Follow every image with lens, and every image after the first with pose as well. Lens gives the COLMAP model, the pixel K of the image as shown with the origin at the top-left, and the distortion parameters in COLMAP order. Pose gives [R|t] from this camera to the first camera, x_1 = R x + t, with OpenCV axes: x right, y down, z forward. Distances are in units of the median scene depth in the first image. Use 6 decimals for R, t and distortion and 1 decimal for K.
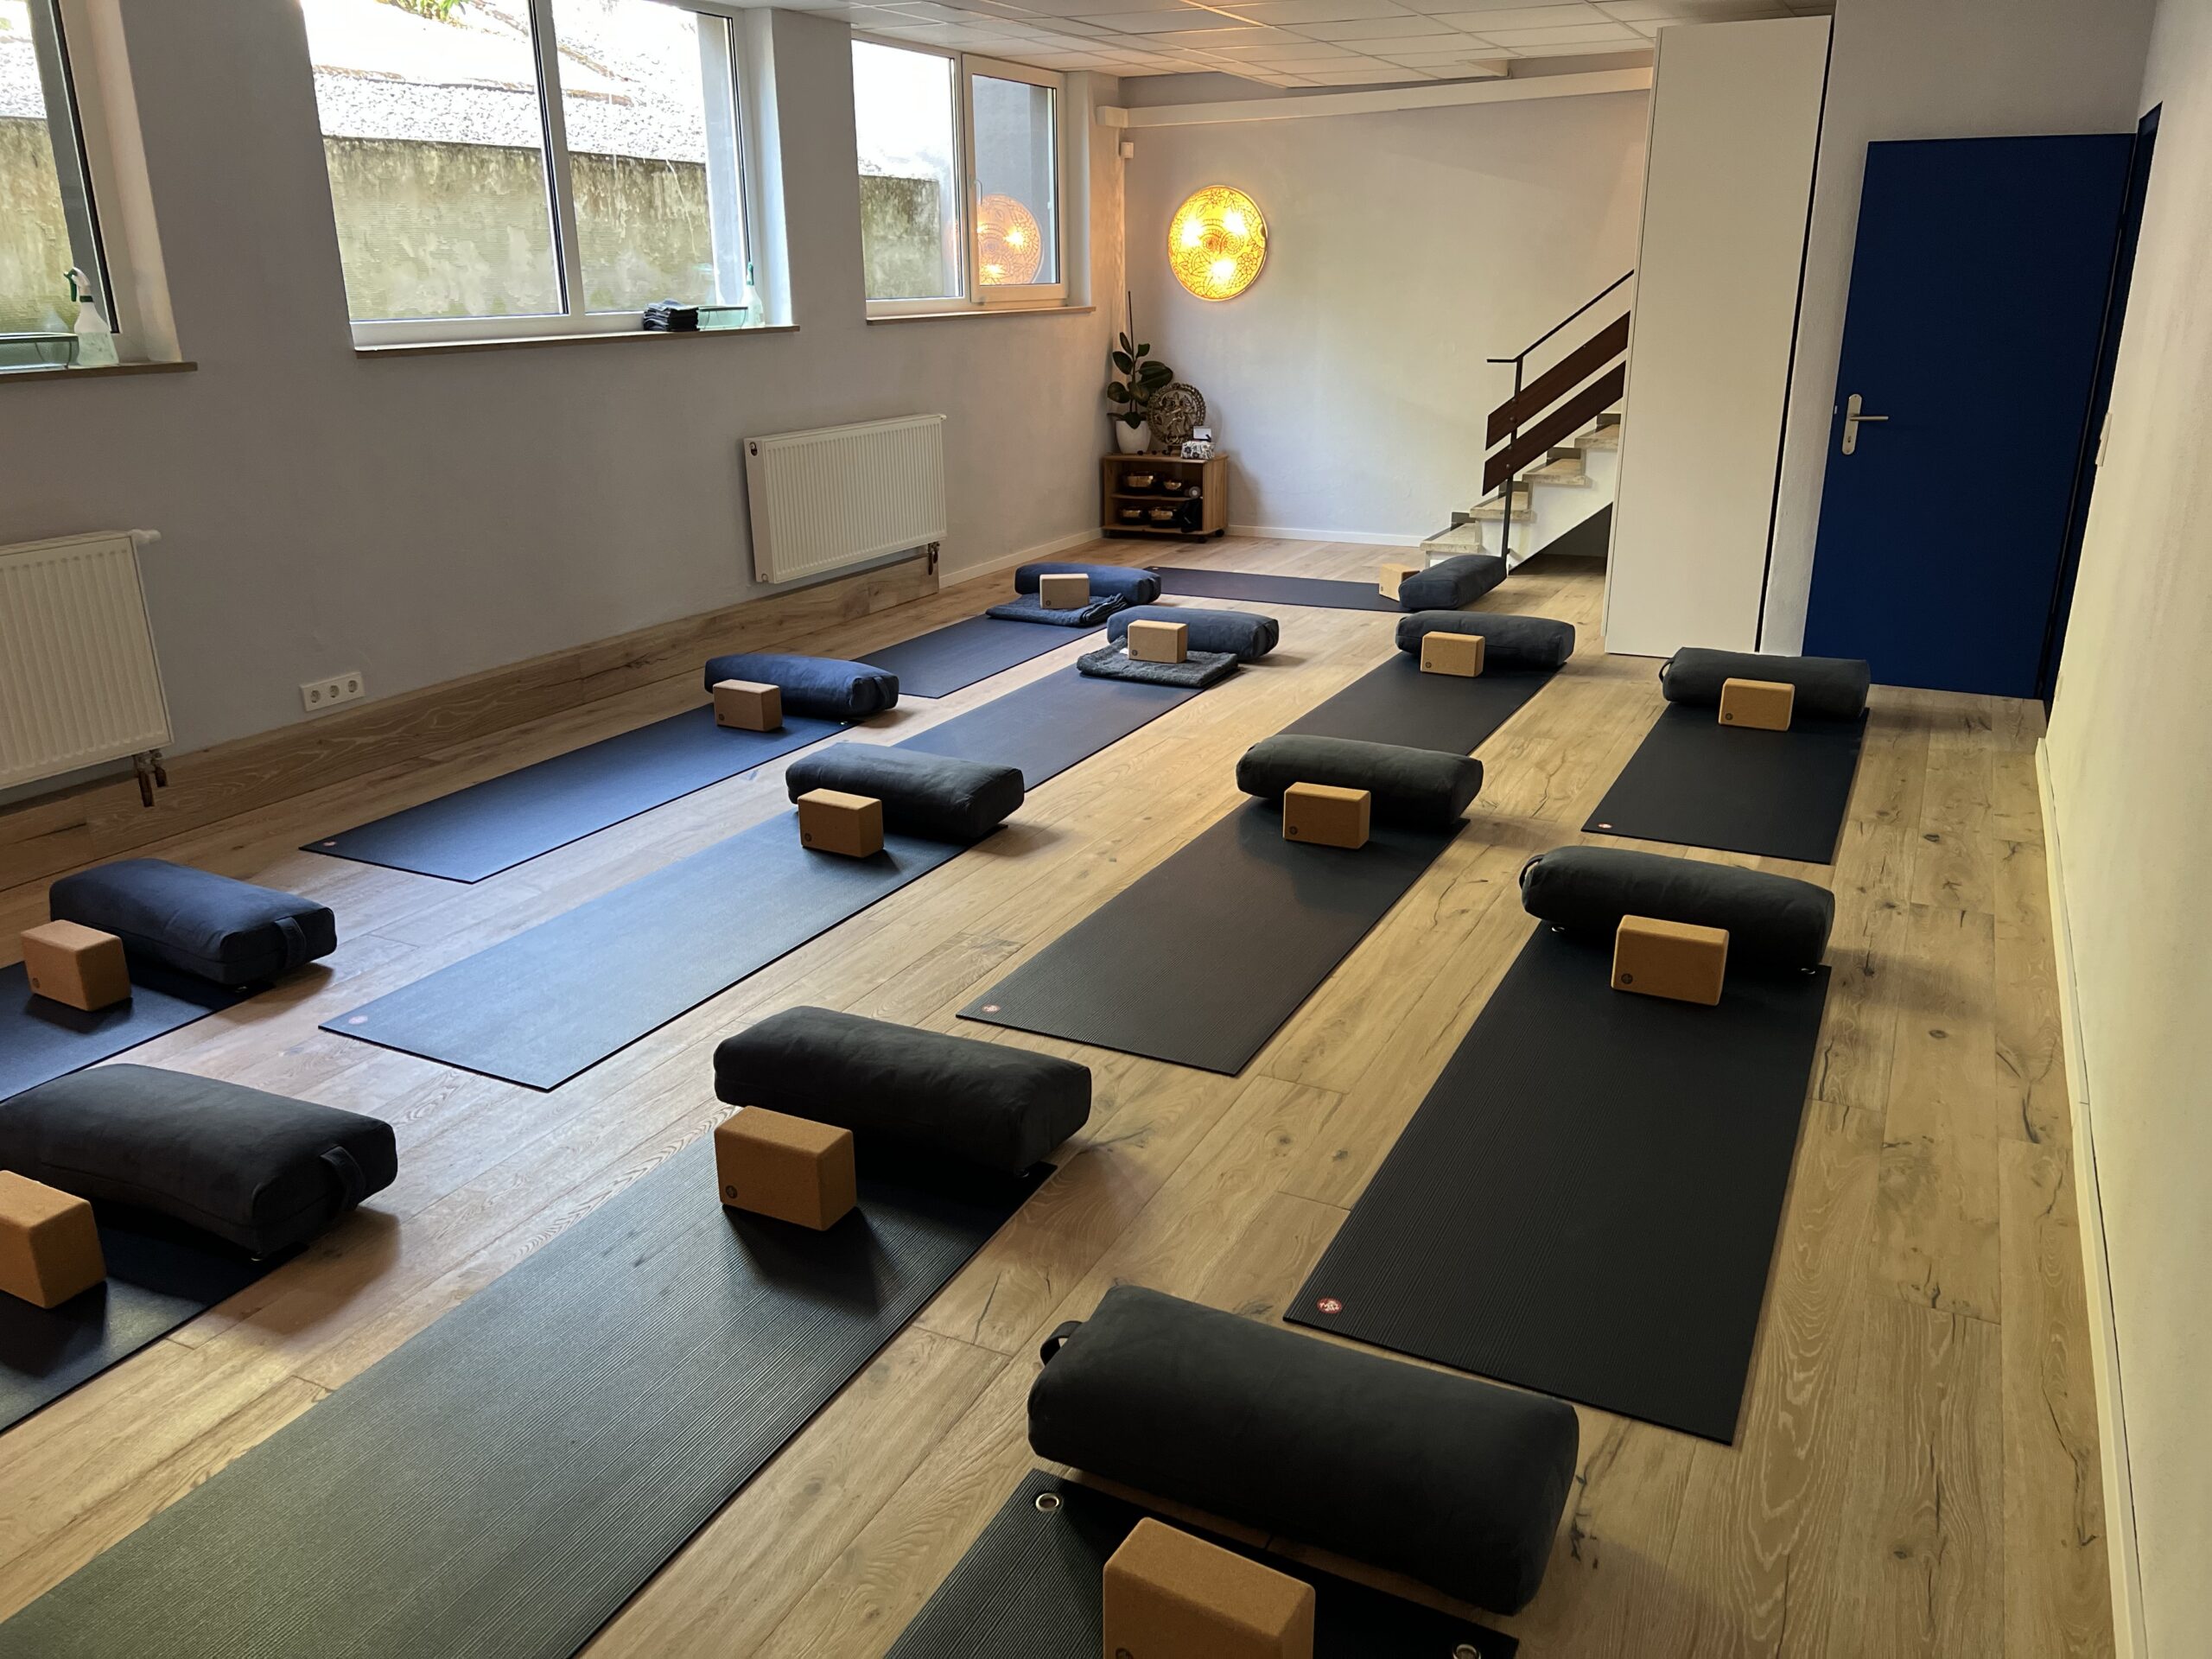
lens RADIAL K [[1689.8, 0, 1106.0], [0, 1689.8, 829.5], [0, 0, 1]] dist [0.064329, -0.081208]
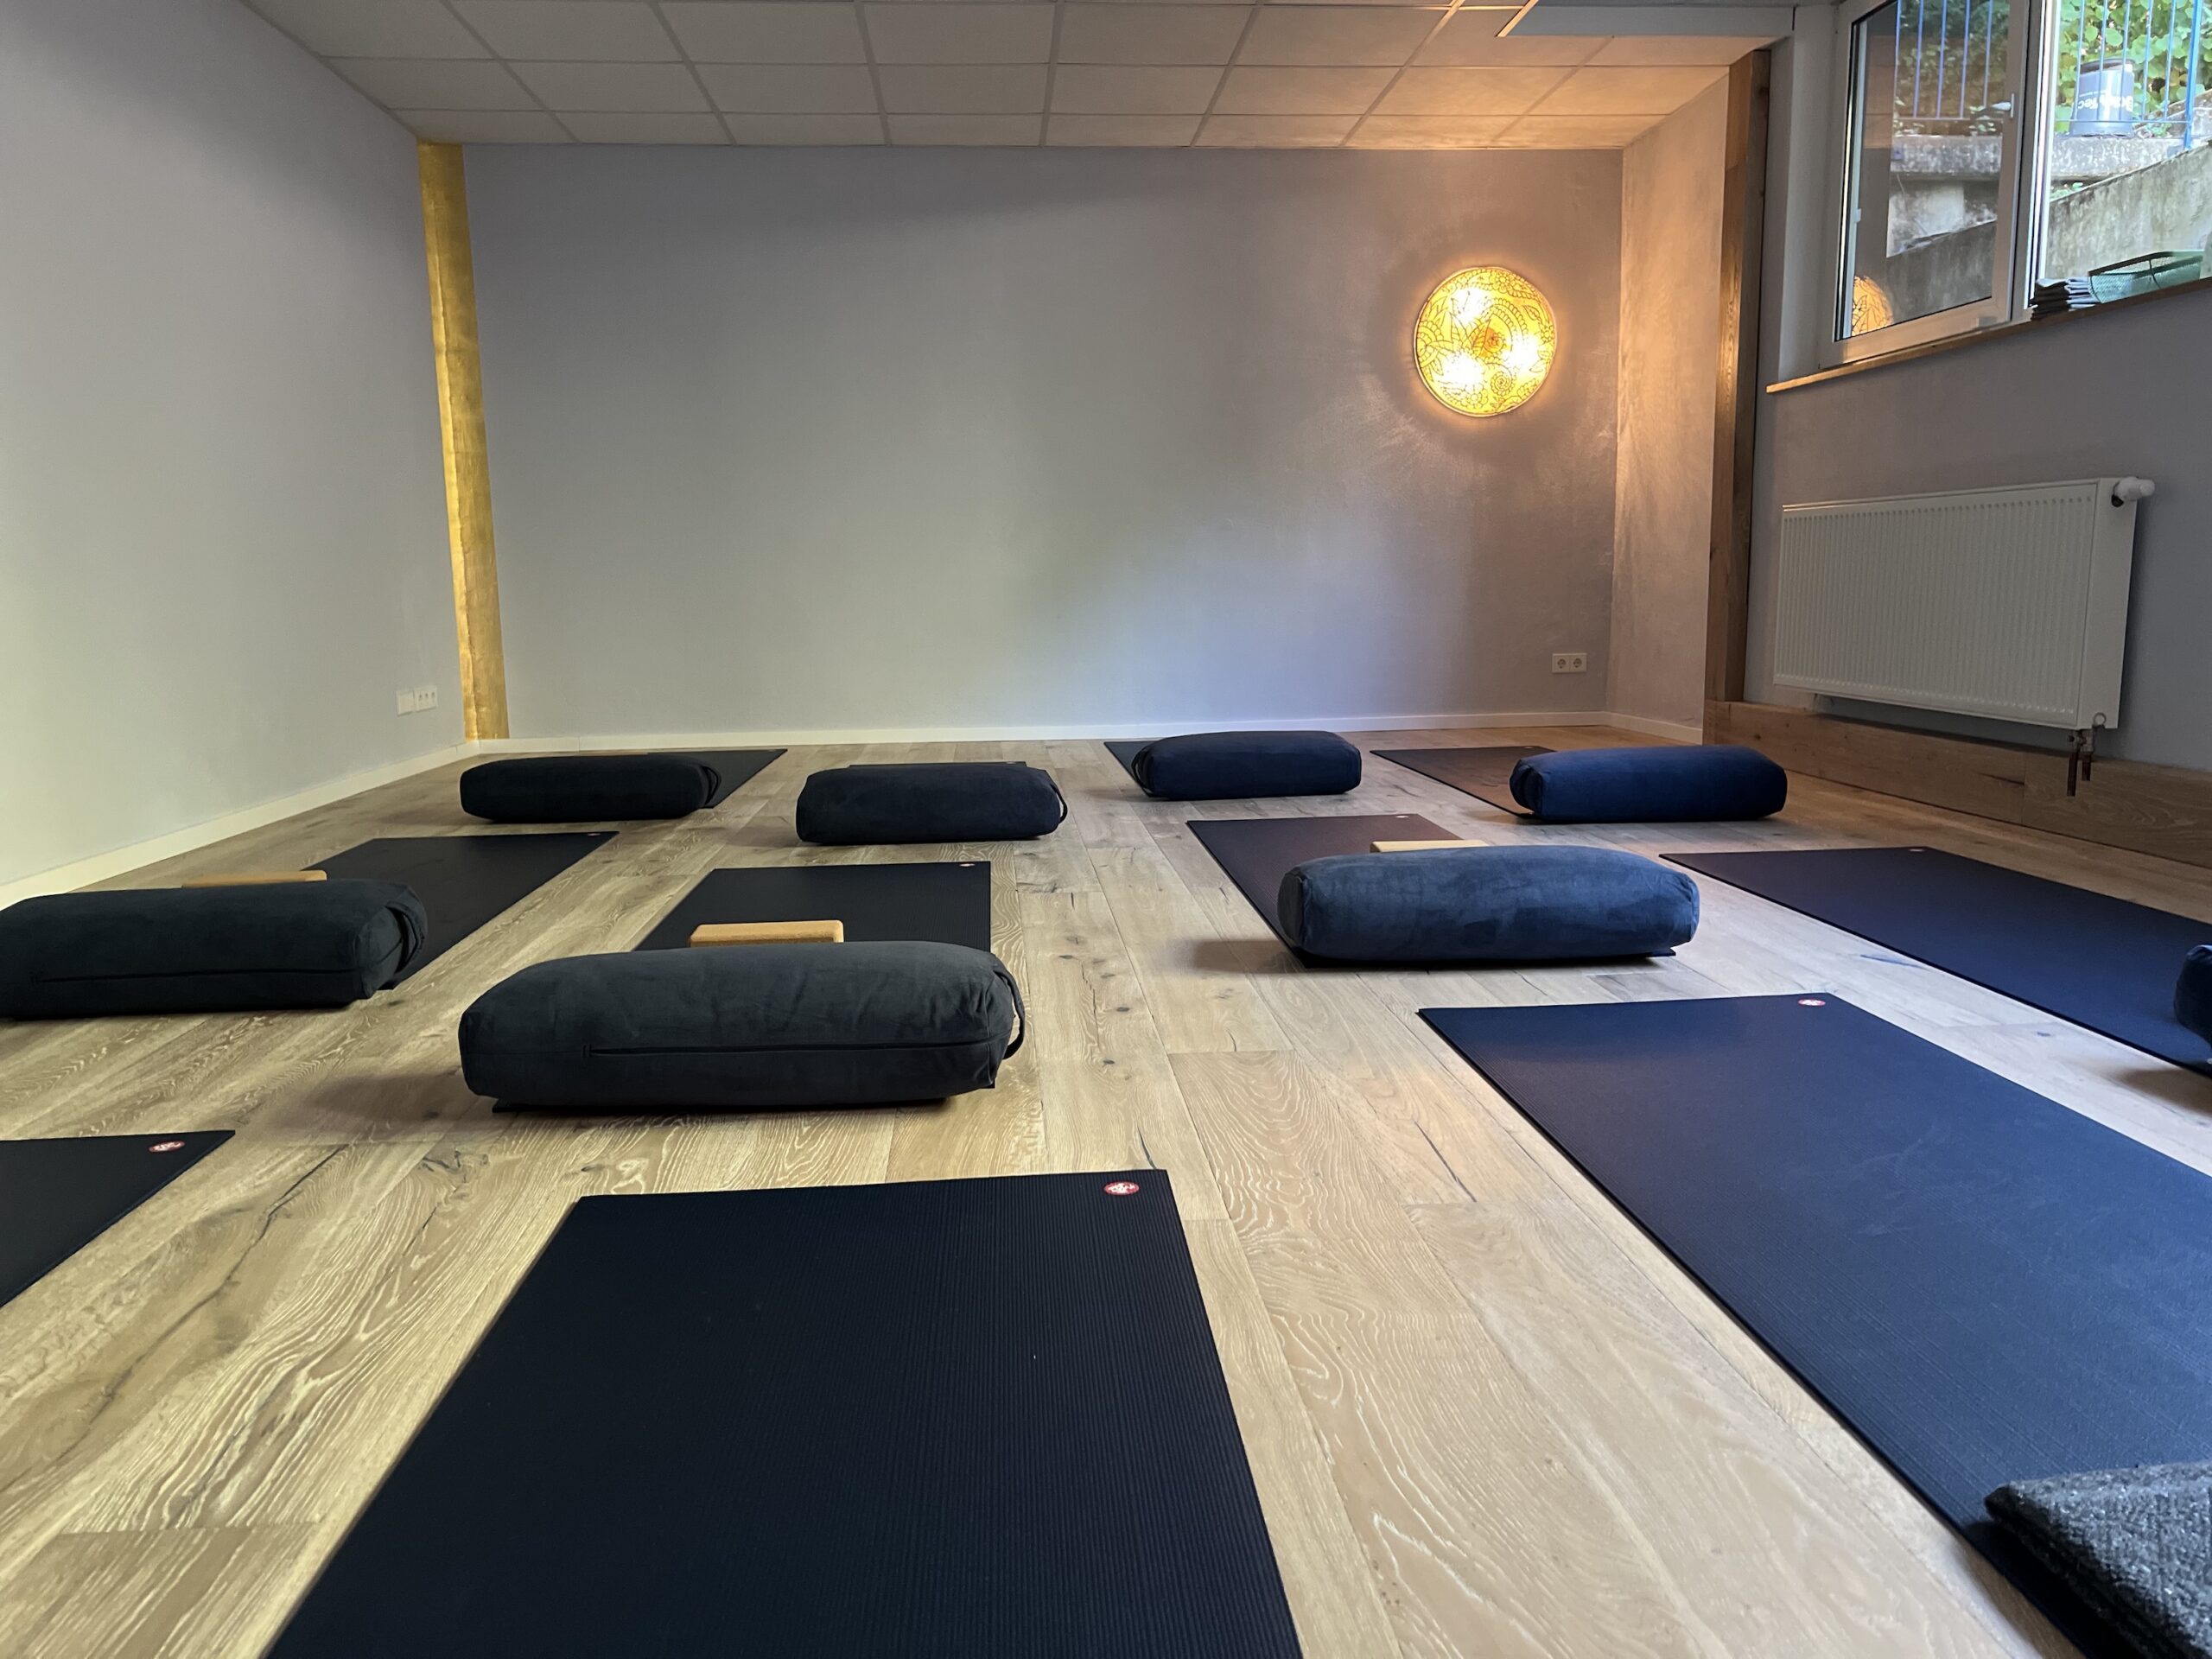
lens RADIAL K [[1660.7, 0, 1077.9], [0, 1660.7, 859.1], [0, 0, 1]] dist [0.052388, -0.073472]
pose [[-0.867626, 0.105760, -0.485839, 0.295537], [-0.132291, 0.892796, 0.430598, -0.283316], [0.479296, 0.437870, -0.760622, 1.416698]]
